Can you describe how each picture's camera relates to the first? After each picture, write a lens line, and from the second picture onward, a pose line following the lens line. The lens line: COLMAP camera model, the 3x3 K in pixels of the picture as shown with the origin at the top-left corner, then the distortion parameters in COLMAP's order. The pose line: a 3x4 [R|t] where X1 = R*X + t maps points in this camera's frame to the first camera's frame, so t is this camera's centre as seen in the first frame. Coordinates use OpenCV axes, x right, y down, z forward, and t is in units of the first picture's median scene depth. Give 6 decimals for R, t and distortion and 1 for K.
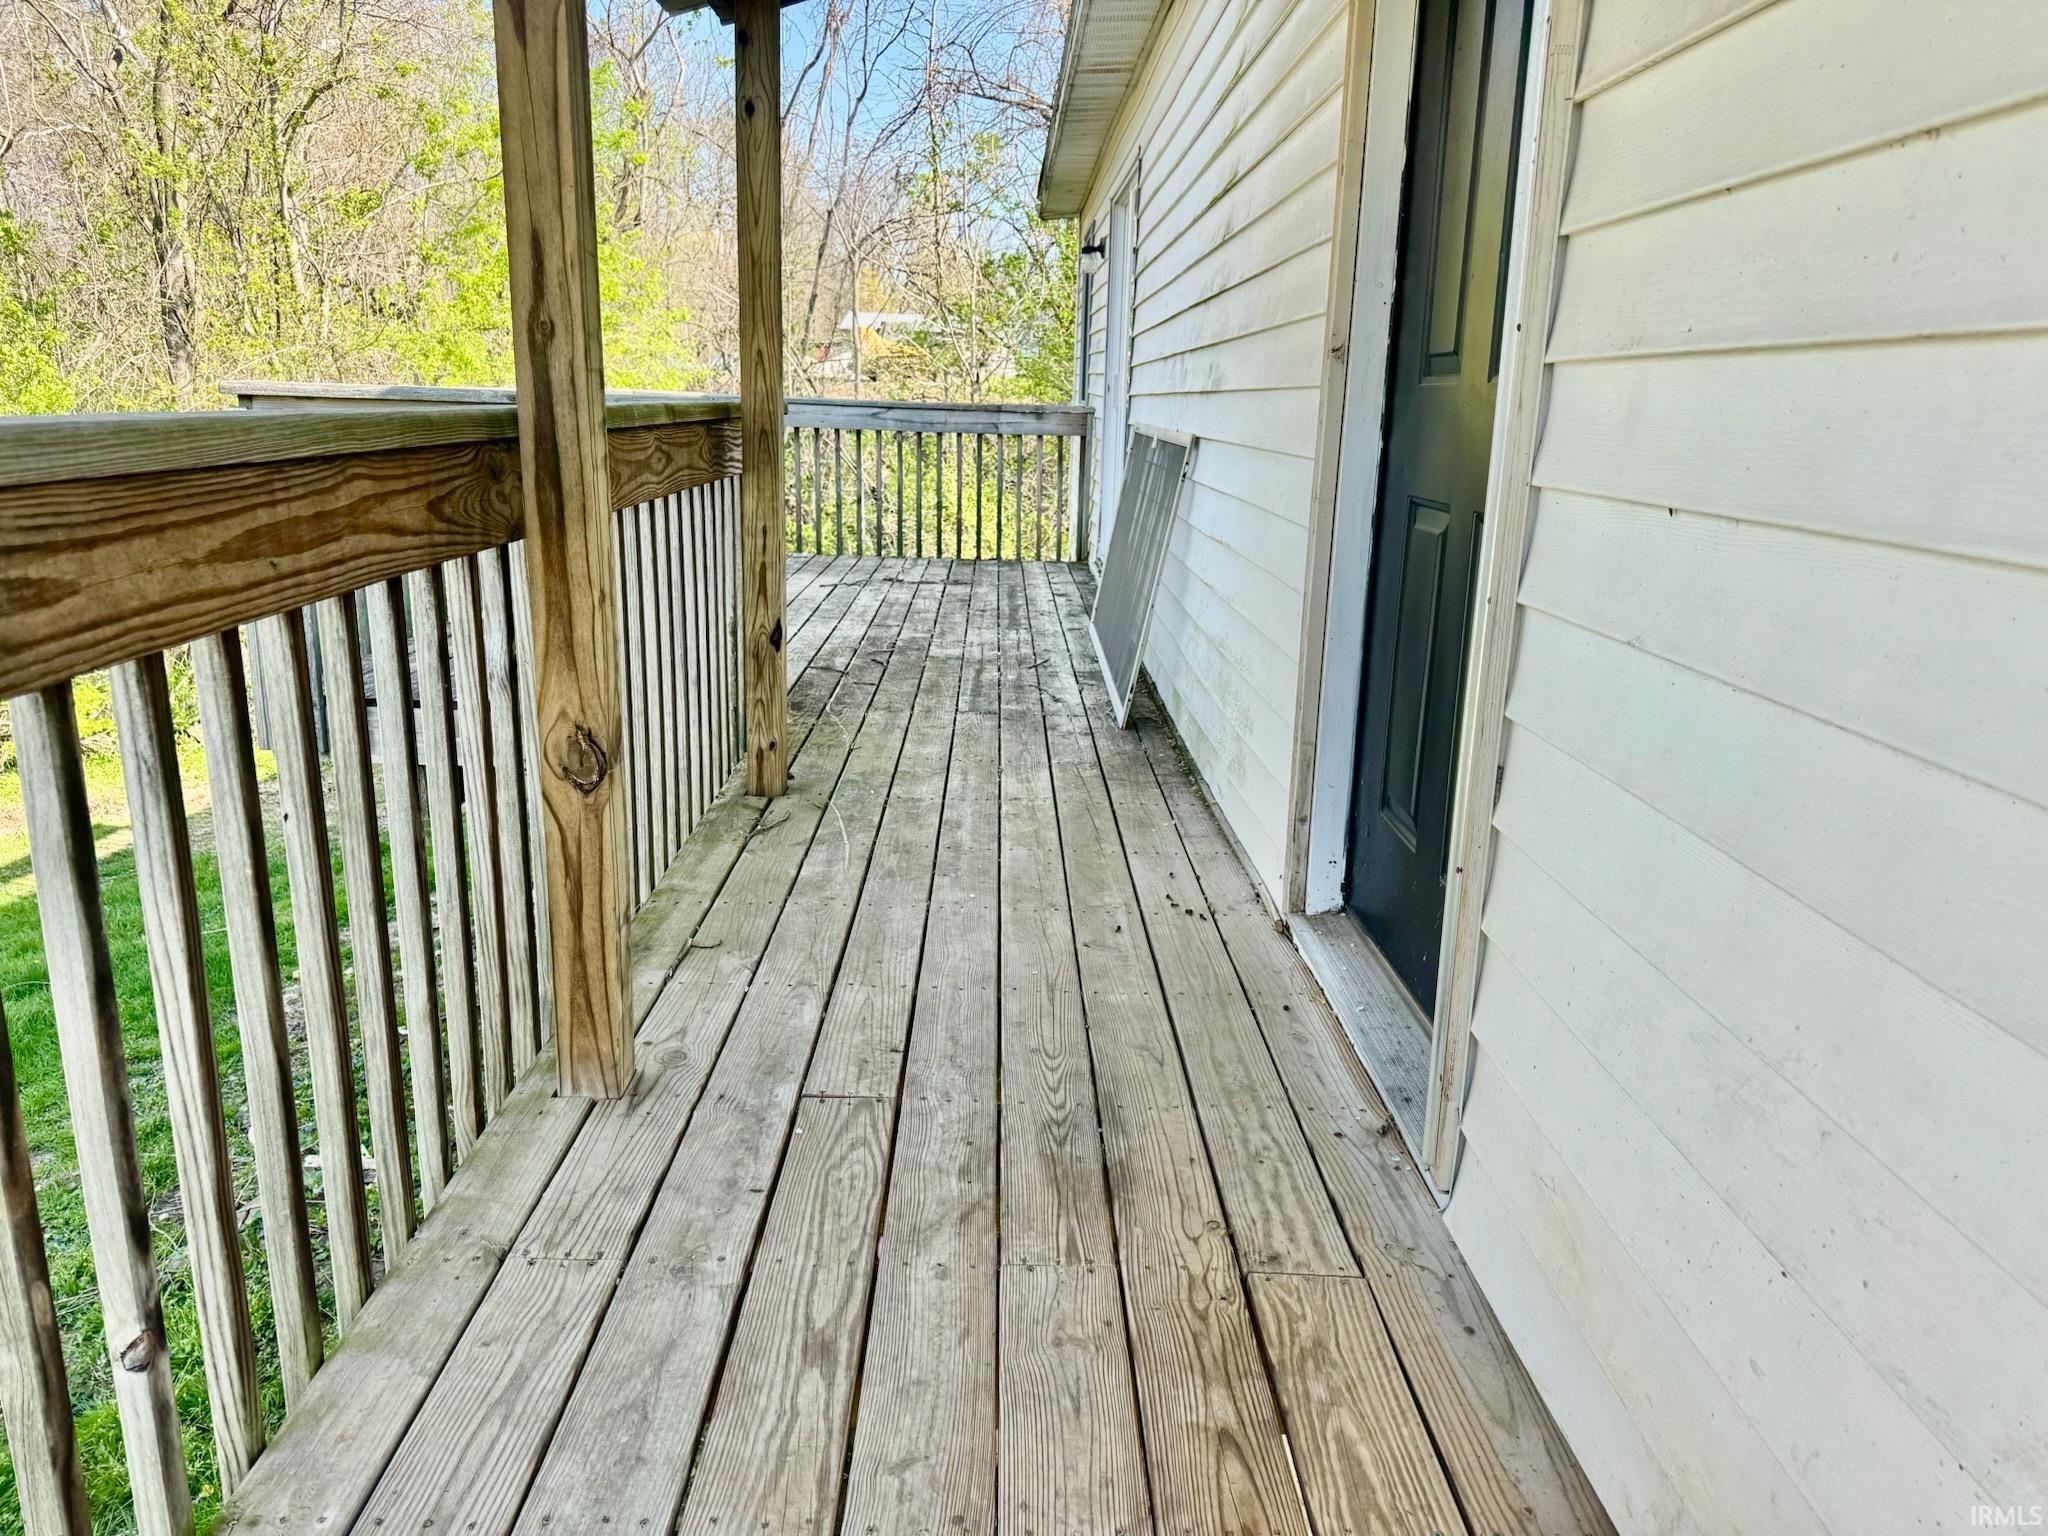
lens RADIAL K [[1441.6, 0, 1022.4], [0, 1441.6, 765.9], [0, 0, 1]] dist [0.043246, -0.045078]
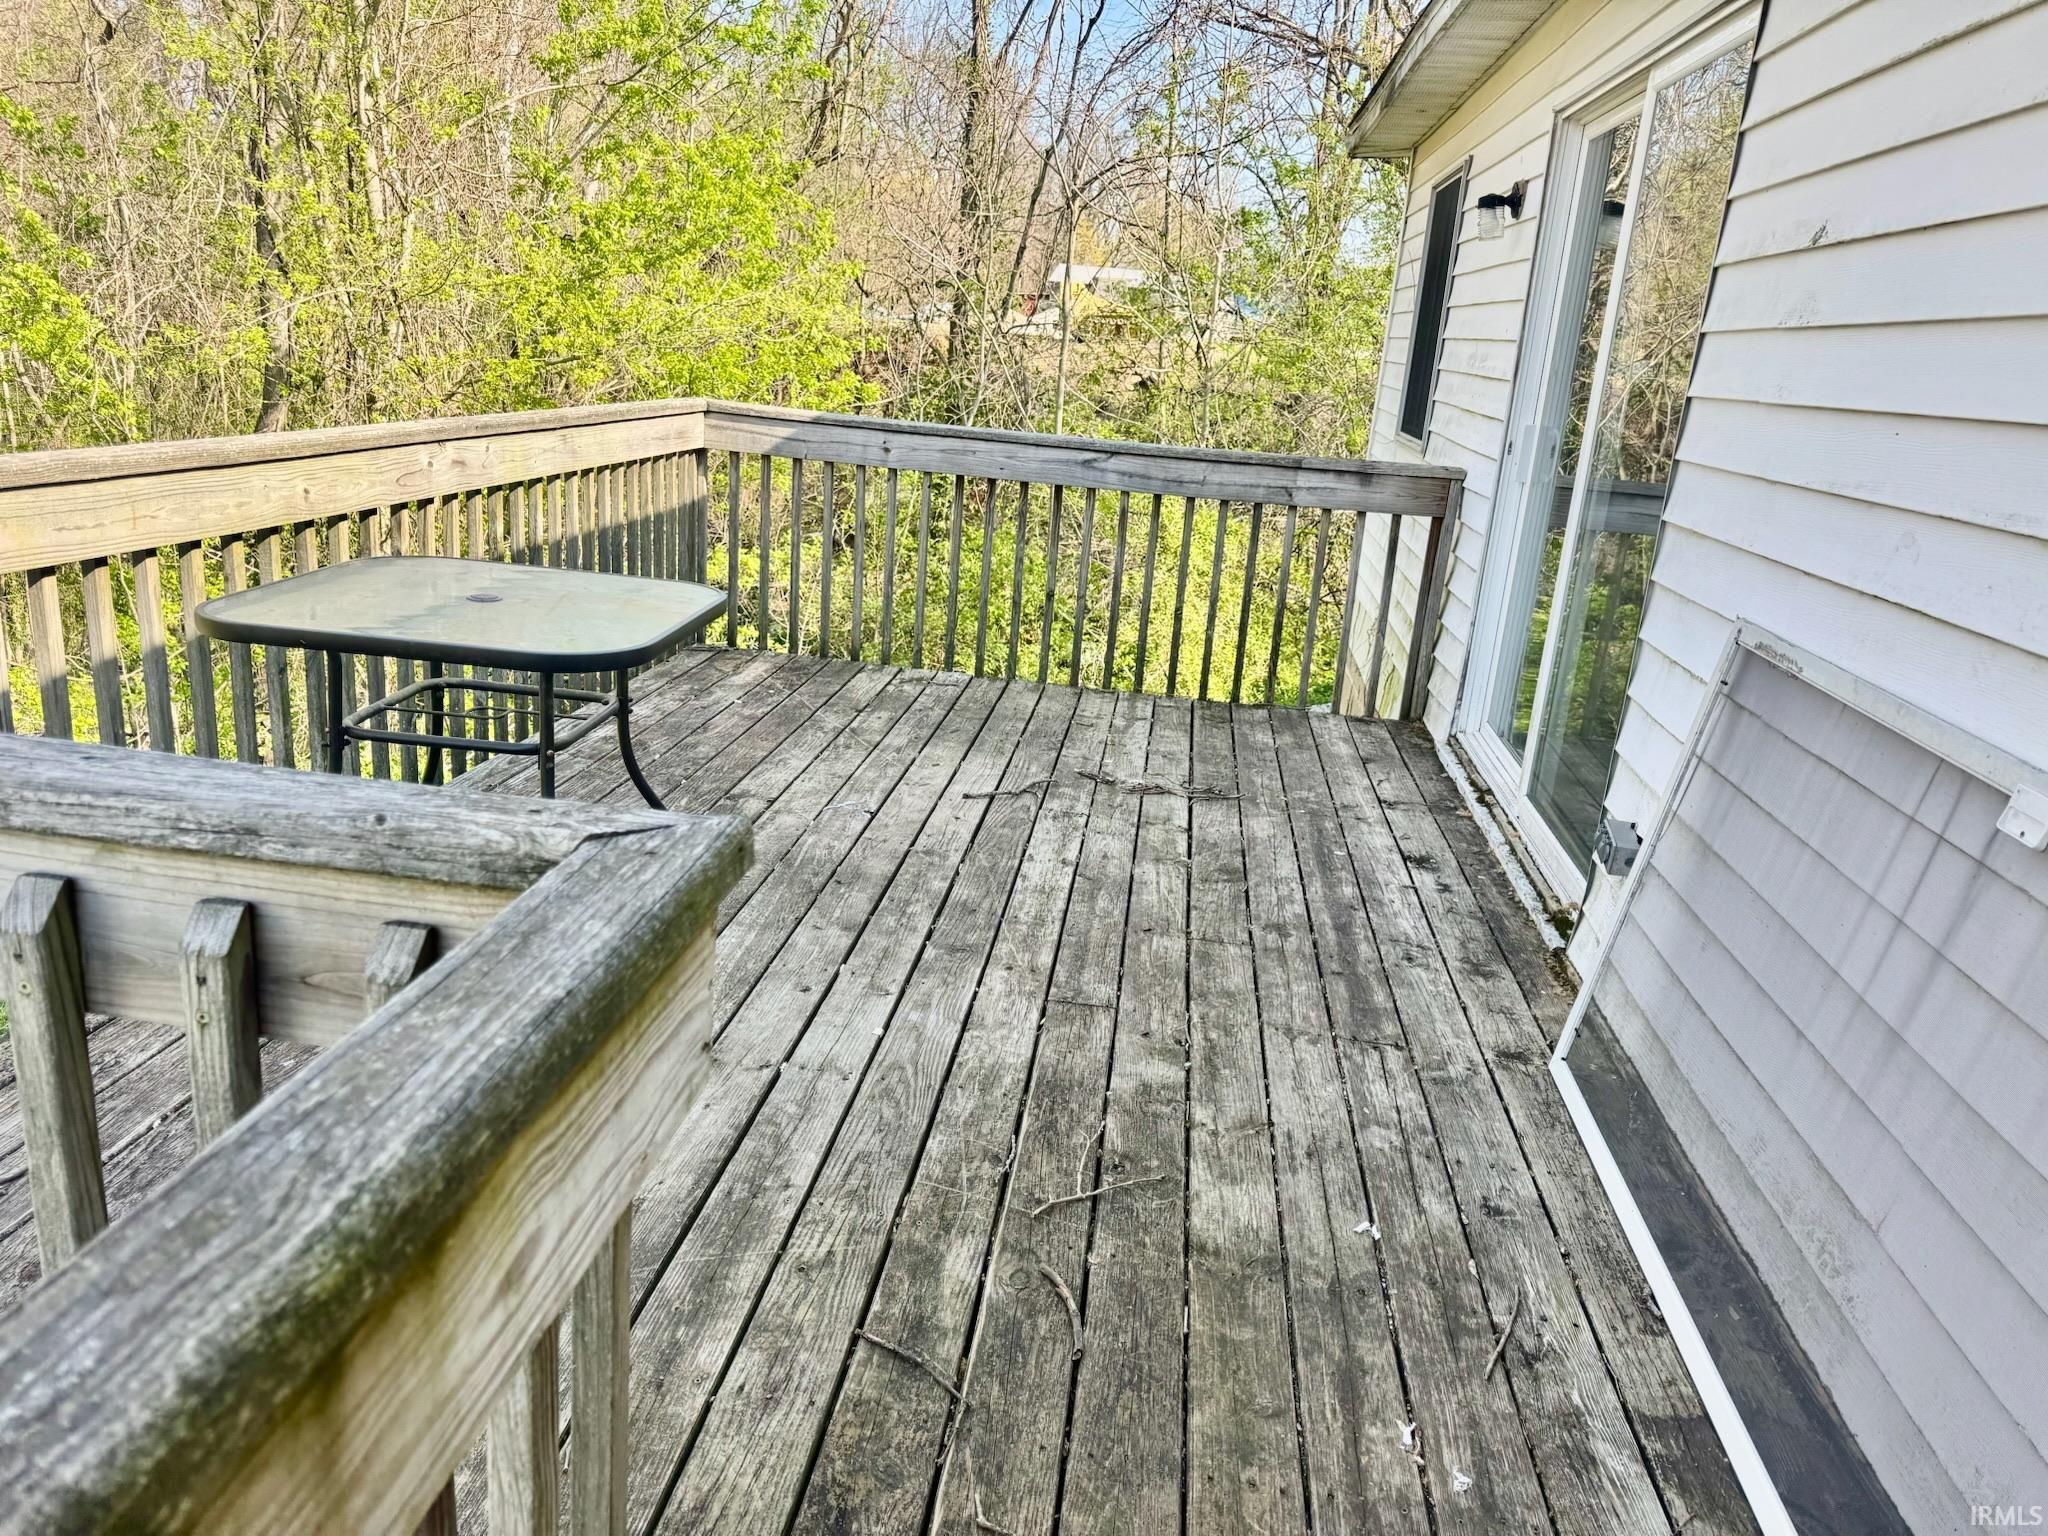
lens RADIAL K [[1441.6, 0, 1016.2], [0, 1441.6, 764.3], [0, 0, 1]] dist [0.043246, -0.045078]
pose [[0.988789, 0.089006, -0.119890, -0.026818], [-0.085680, 0.995788, 0.032625, -0.074595], [0.122288, -0.021987, 0.992251, 0.220365]]
